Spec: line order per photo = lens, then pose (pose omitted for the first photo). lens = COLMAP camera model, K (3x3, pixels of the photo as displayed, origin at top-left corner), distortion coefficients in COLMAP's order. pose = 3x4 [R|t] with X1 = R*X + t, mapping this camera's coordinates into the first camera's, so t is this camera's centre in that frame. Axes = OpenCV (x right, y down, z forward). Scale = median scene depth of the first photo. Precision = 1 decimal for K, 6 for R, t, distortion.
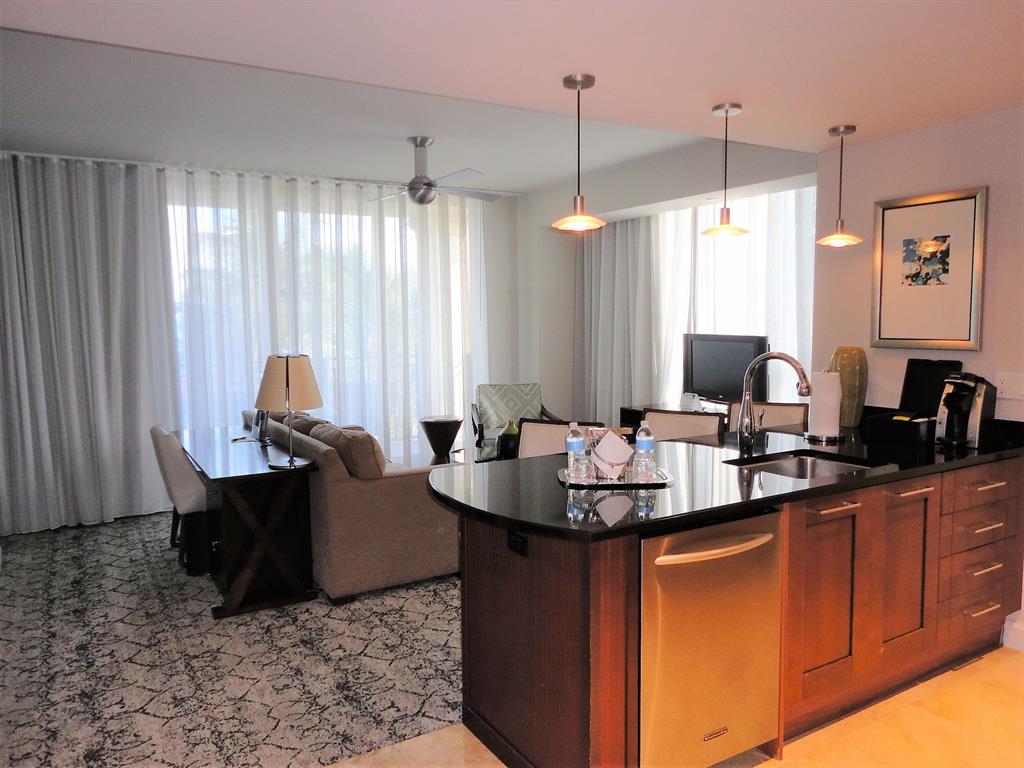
lens RADIAL K [[750.4, 0, 507.5], [0, 750.4, 382.3], [0, 0, 1]] dist [0.006410, -0.001753]
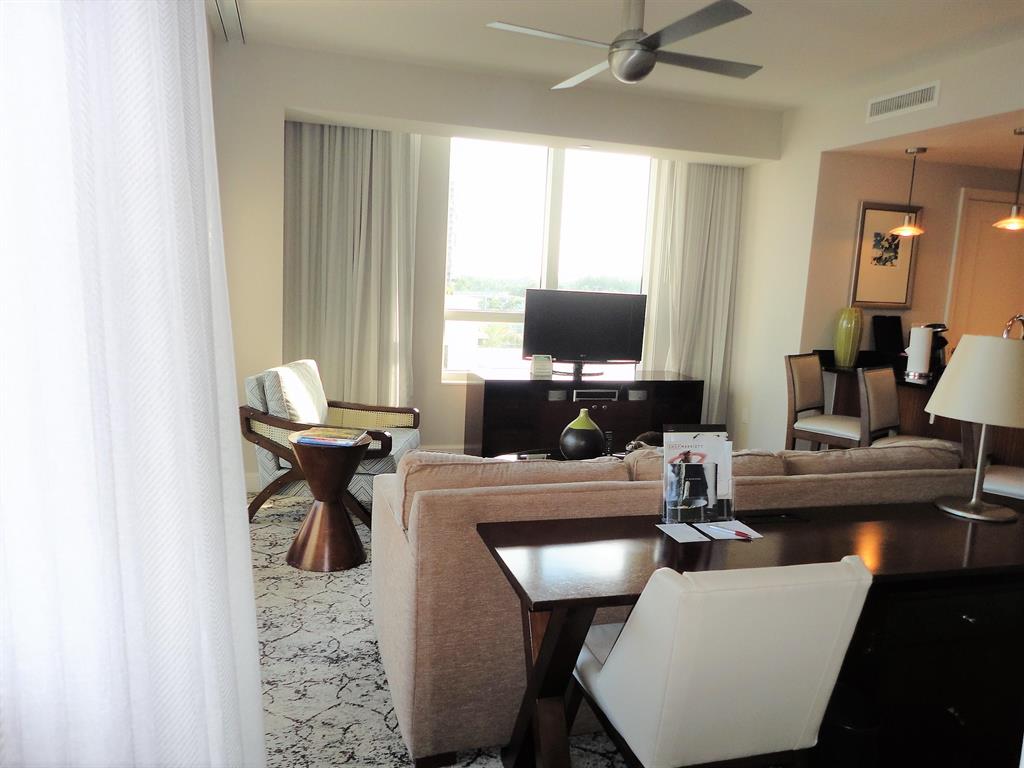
lens RADIAL K [[750.4, 0, 509.4], [0, 750.4, 388.0], [0, 0, 1]] dist [0.006410, -0.001753]
pose [[0.241273, -0.119957, 0.963015, -1.110698], [0.034079, 0.992766, 0.115125, -0.088216], [-0.969859, 0.005042, 0.243616, 1.396454]]
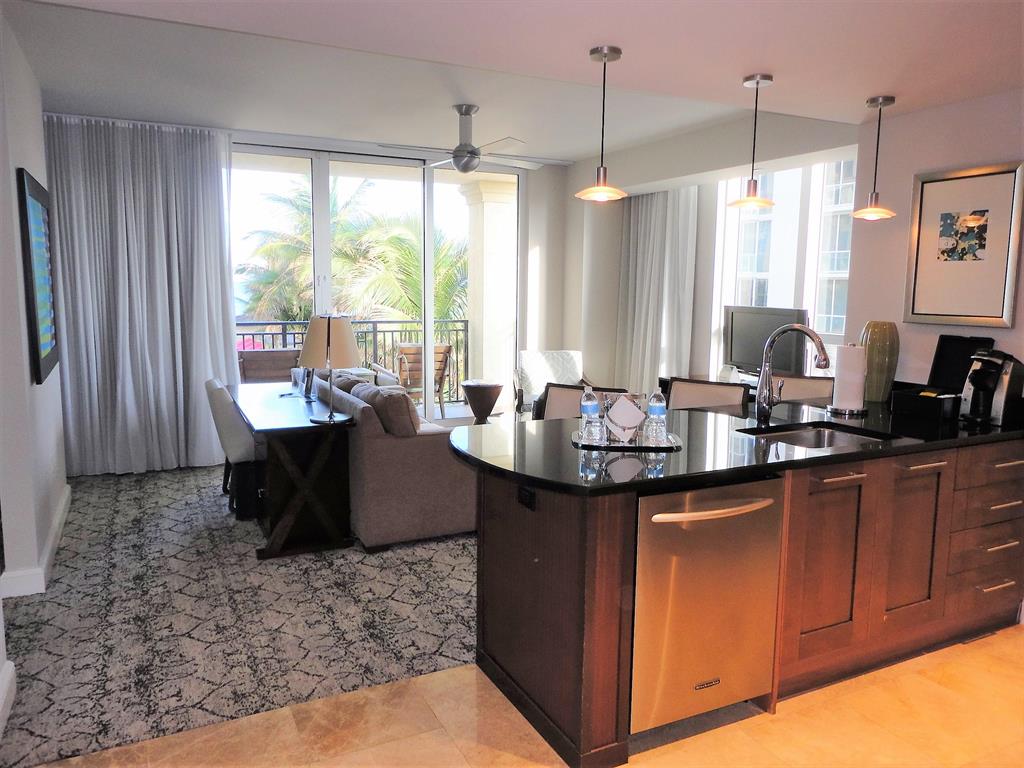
lens RADIAL K [[750.4, 0, 505.4], [0, 750.4, 380.9], [0, 0, 1]] dist [0.006410, -0.001753]
pose [[0.996535, 0.030956, -0.077203, 0.041769], [-0.027766, 0.998729, 0.042060, 0.004011], [0.078407, -0.039771, 0.996128, -0.037991]]
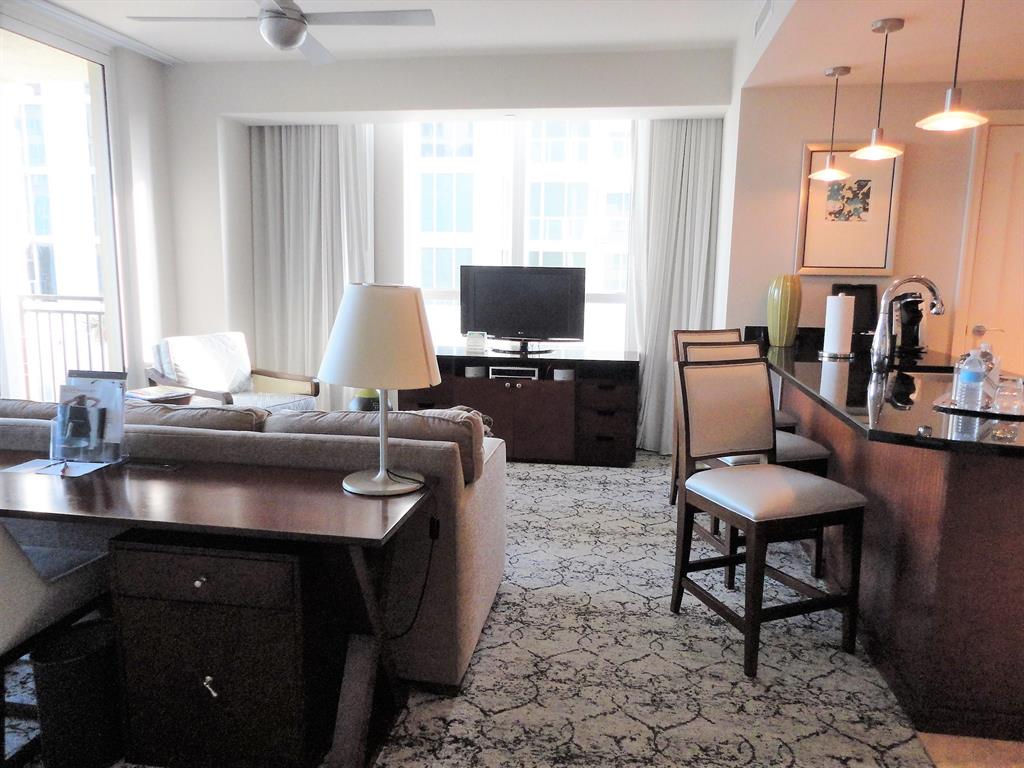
lens RADIAL K [[750.4, 0, 509.0], [0, 750.4, 381.1], [0, 0, 1]] dist [0.006410, -0.001753]
pose [[0.639310, -0.101637, 0.762202, -0.735190], [0.047464, 0.994552, 0.092809, -0.013637], [-0.767483, -0.023157, 0.640651, 0.662986]]
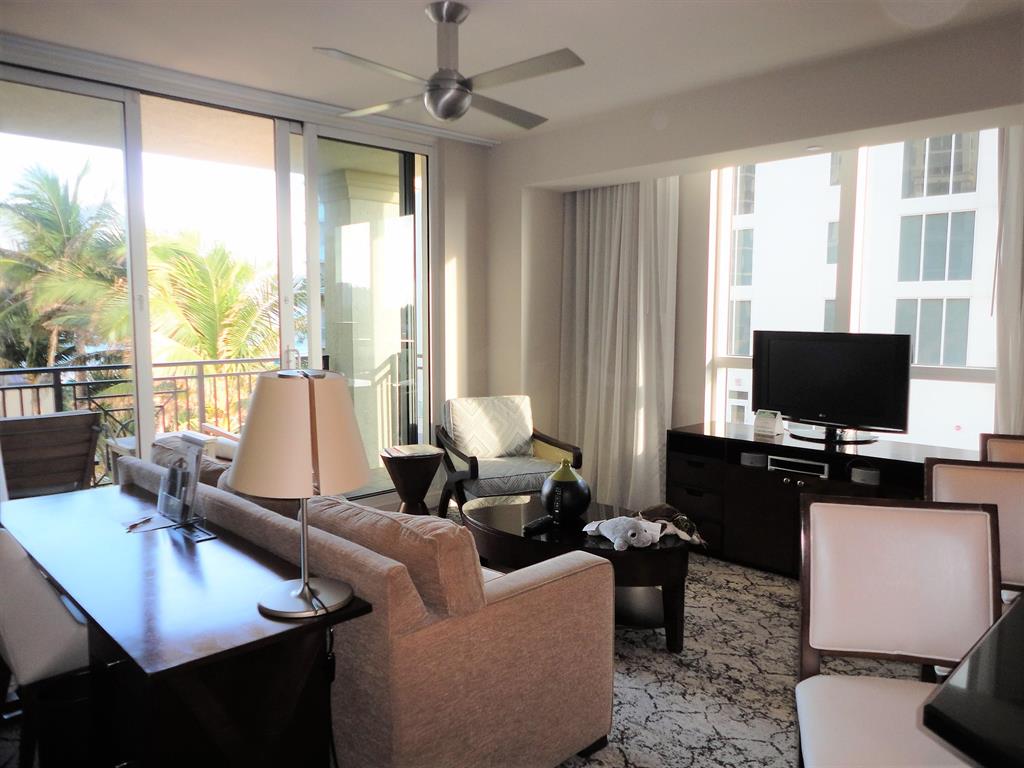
lens RADIAL K [[750.4, 0, 506.2], [0, 750.4, 383.0], [0, 0, 1]] dist [0.006410, -0.001753]
pose [[0.972305, -0.014316, 0.233277, -0.313721], [0.012347, 0.999875, 0.009901, -0.038296], [-0.233389, -0.006746, 0.972360, 0.574954]]
